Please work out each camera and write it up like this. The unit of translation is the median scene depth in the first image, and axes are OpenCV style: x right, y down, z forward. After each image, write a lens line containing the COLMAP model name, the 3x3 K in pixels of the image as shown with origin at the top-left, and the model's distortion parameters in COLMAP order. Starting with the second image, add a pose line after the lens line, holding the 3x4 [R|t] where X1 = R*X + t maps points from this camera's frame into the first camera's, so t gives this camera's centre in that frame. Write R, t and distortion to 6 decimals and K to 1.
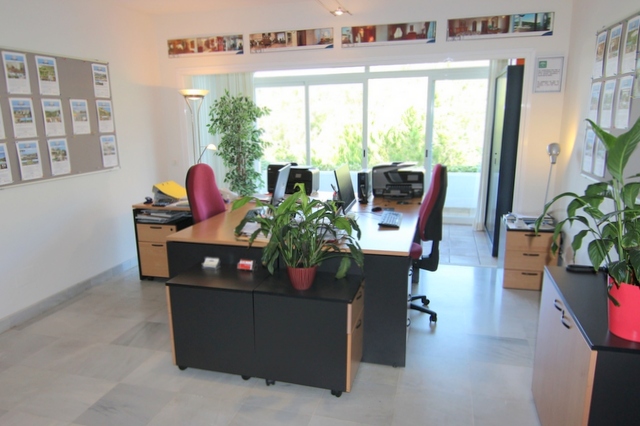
lens RADIAL K [[478.9, 0, 320.0], [0, 478.9, 213.0], [0, 0, 1]] dist [-0.001064, -0.003805]
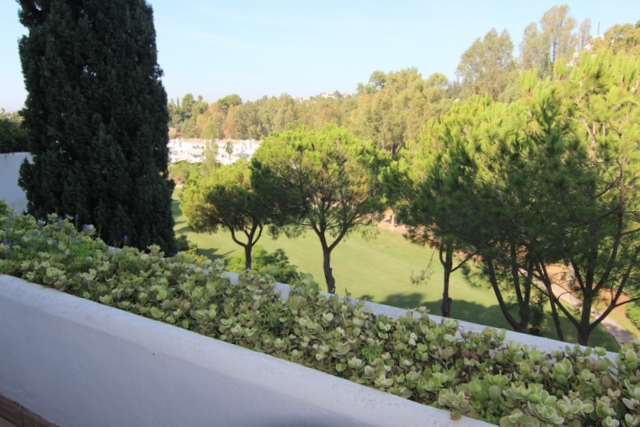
lens RADIAL K [[478.9, 0, 320.0], [0, 478.9, 213.5], [0, 0, 1]] dist [-0.001064, -0.003805]
pose [[0.967374, 0.074620, -0.242116, 0.071166], [-0.074016, 0.997190, 0.011602, -0.061499], [0.242301, 0.006697, 0.970178, 0.374912]]
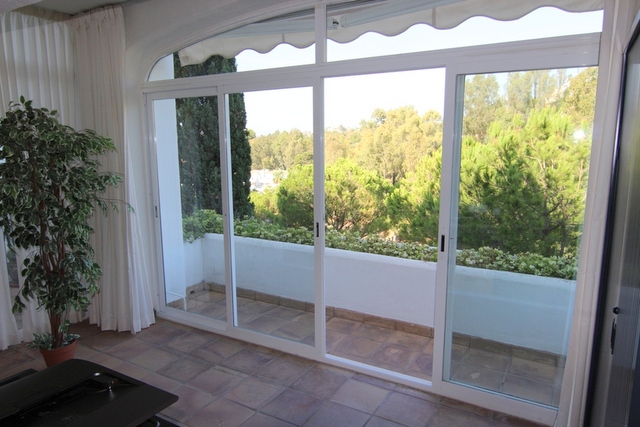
lens RADIAL K [[448.2, 0, 320.0], [0, 448.2, 213.5], [0, 0, 1]] dist [0.001220, -0.000199]
pose [[0.965070, 0.055084, -0.256137, 0.081552], [-0.067708, 0.996874, -0.040725, -0.044104], [0.253093, 0.056645, 0.965782, 0.203985]]
